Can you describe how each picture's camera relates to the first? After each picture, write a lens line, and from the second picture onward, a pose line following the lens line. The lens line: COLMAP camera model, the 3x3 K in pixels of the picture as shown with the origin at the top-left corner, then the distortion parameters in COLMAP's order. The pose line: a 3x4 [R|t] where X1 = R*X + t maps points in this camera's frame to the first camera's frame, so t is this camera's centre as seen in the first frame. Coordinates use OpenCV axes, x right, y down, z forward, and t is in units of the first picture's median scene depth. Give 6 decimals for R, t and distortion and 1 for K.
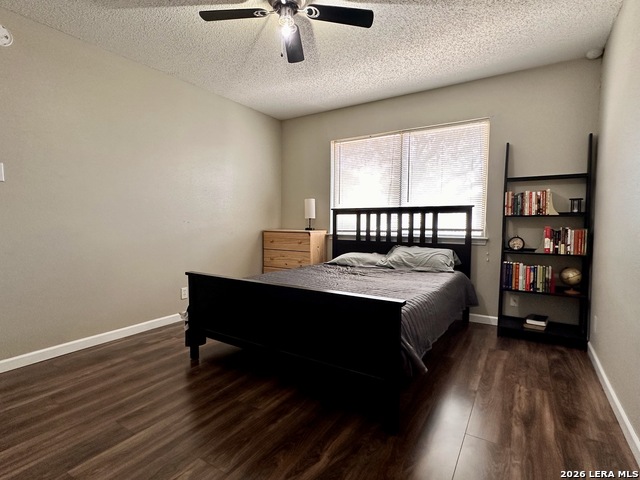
lens RADIAL K [[325.5, 0, 320.0], [0, 325.5, 238.9], [0, 0, 1]] dist [0.001273, -0.000529]
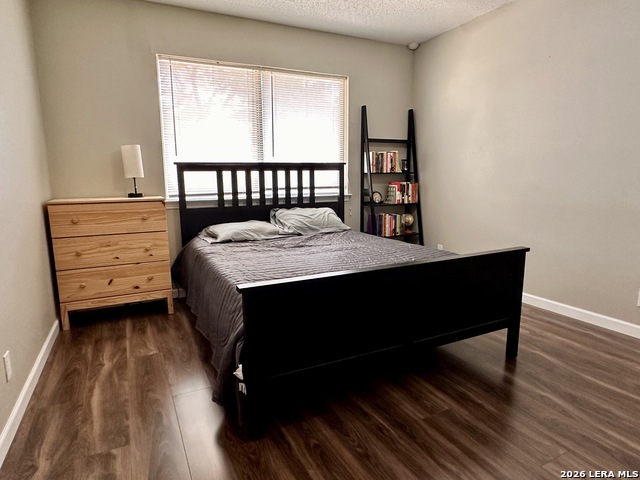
lens RADIAL K [[381.2, 0, 318.8], [0, 381.2, 239.7], [0, 0, 1]] dist [-0.000333, 0.001146]
pose [[0.518255, -0.145843, 0.842699, -0.599927], [0.062587, 0.989178, 0.132703, -0.027283], [-0.852933, -0.016032, 0.521774, 0.423710]]
